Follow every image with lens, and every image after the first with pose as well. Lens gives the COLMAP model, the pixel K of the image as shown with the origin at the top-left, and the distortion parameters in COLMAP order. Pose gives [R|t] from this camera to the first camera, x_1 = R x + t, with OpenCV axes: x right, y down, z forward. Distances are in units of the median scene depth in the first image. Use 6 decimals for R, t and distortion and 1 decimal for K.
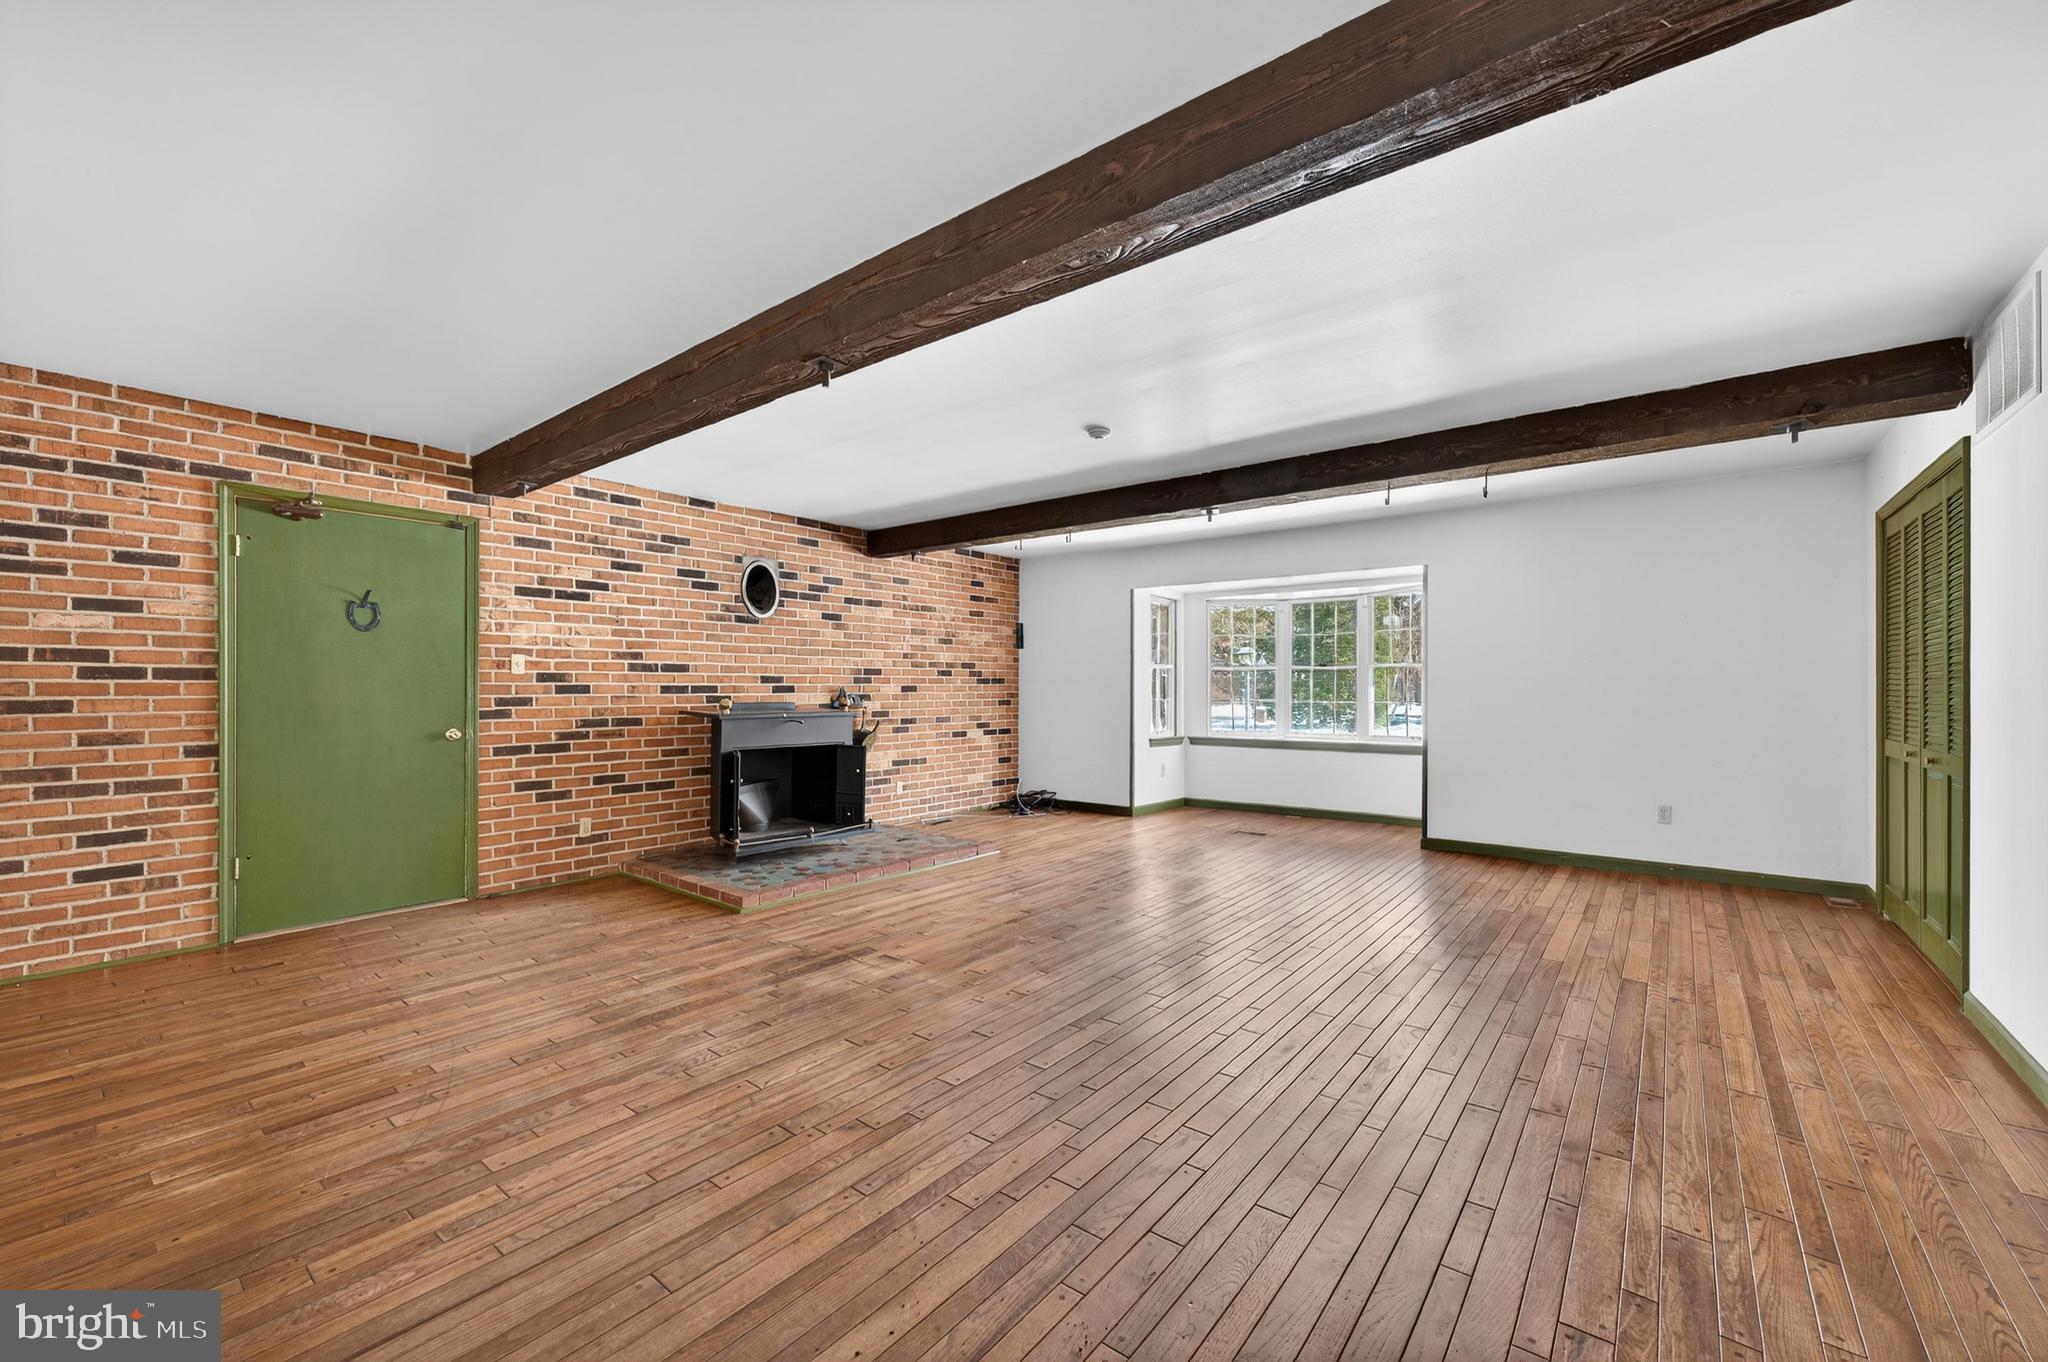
lens RADIAL K [[830.8, 0, 1015.2], [0, 830.8, 682.8], [0, 0, 1]] dist [-0.000696, 0.001060]
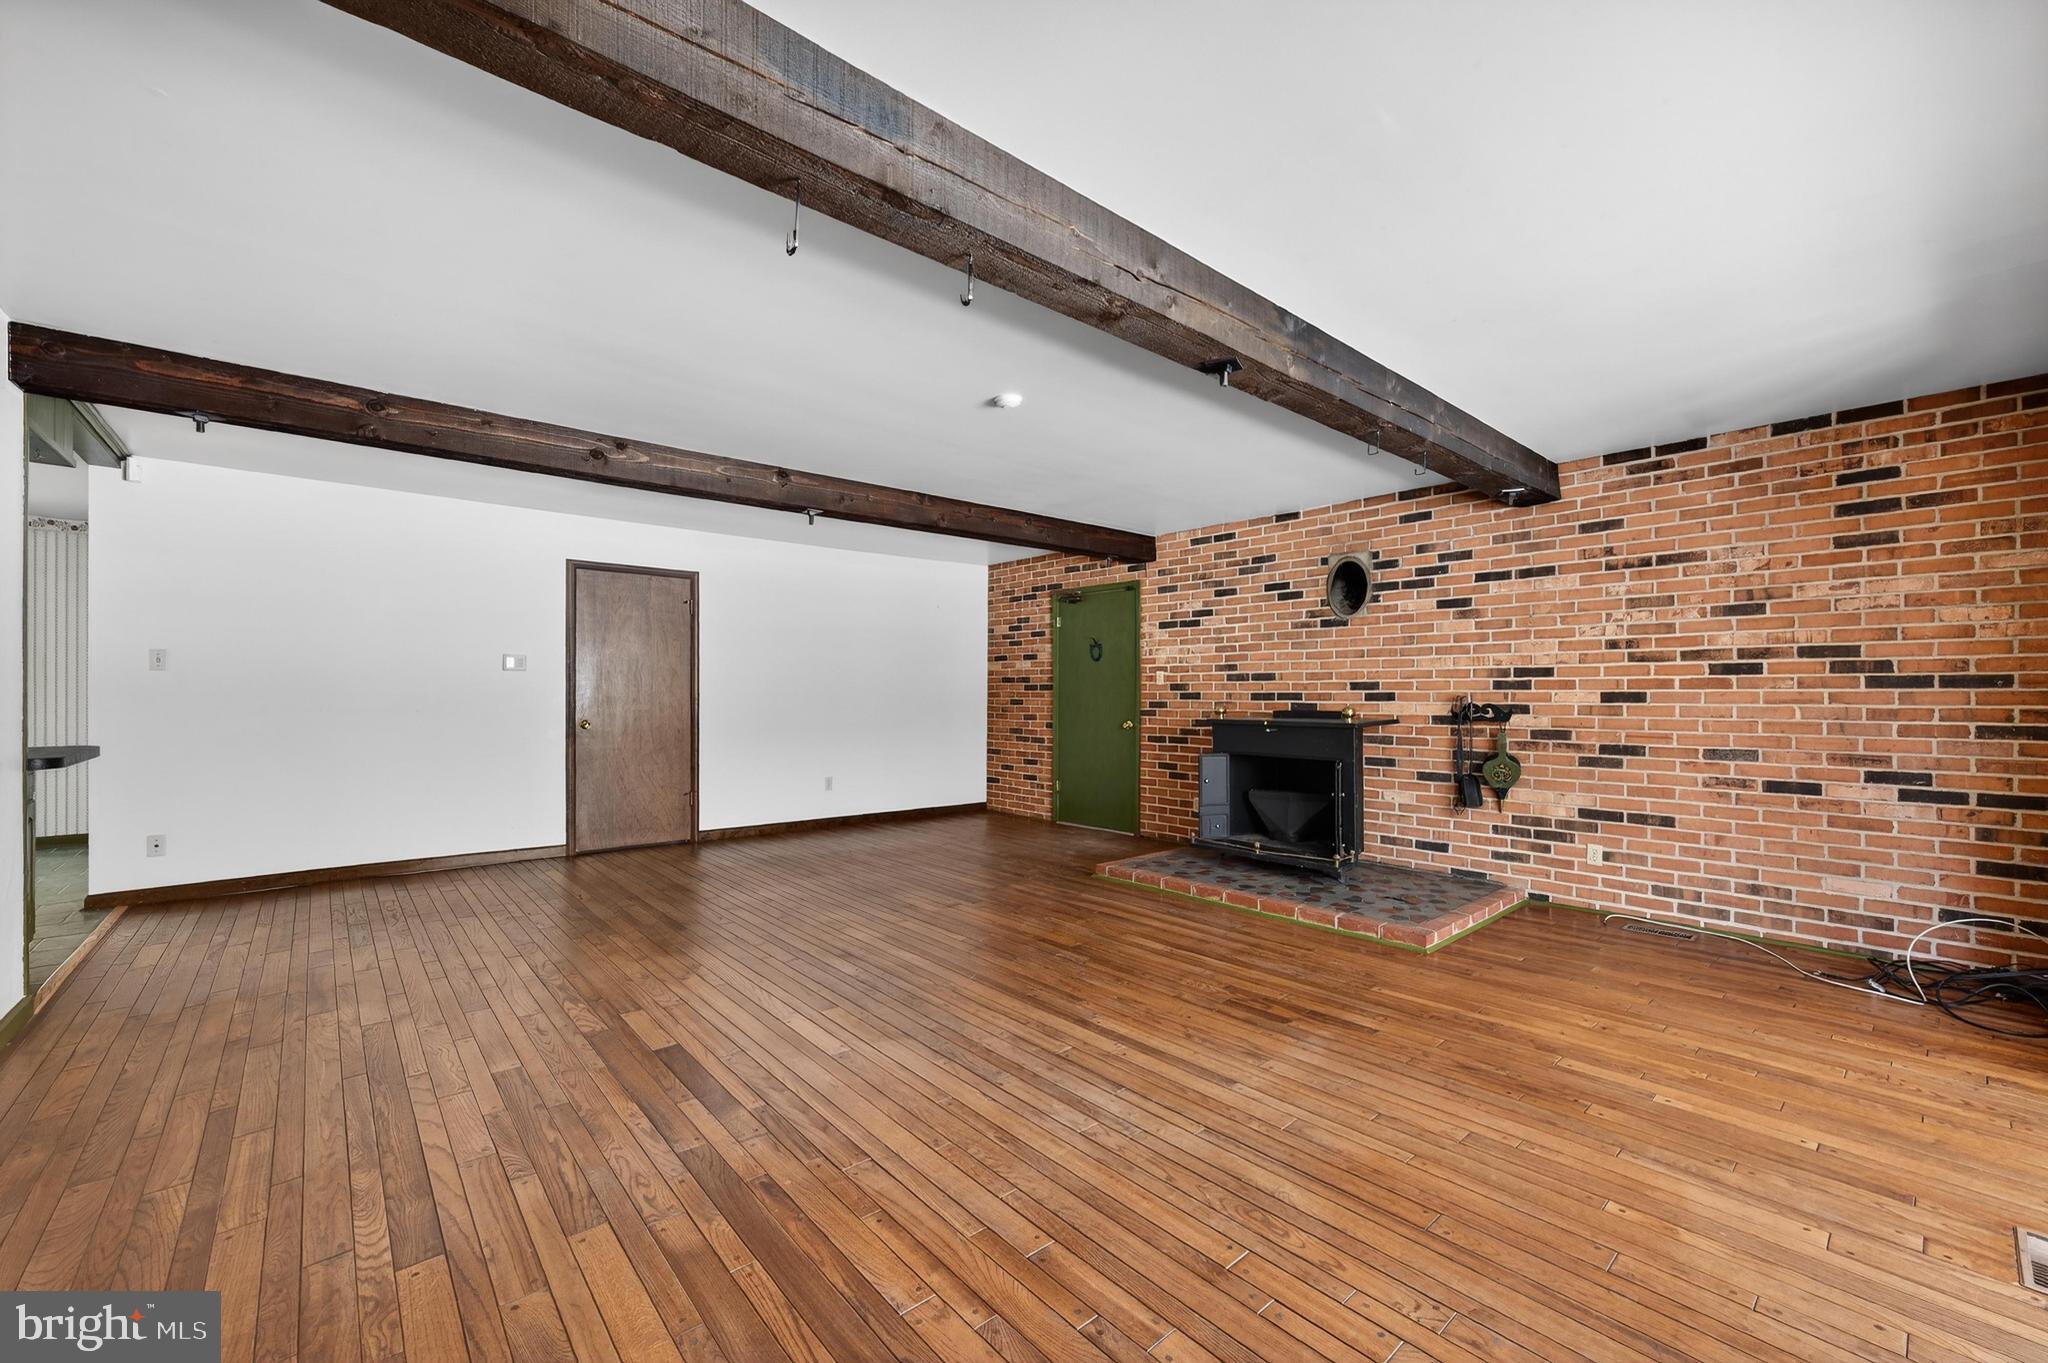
lens RADIAL K [[830.8, 0, 1015.8], [0, 830.8, 688.7], [0, 0, 1]] dist [-0.000696, 0.001060]
pose [[-0.167816, -0.009958, -0.985768, 0.694813], [0.000326, 0.999948, -0.010157, 0.008664], [0.985818, -0.002026, -0.167805, 0.836844]]
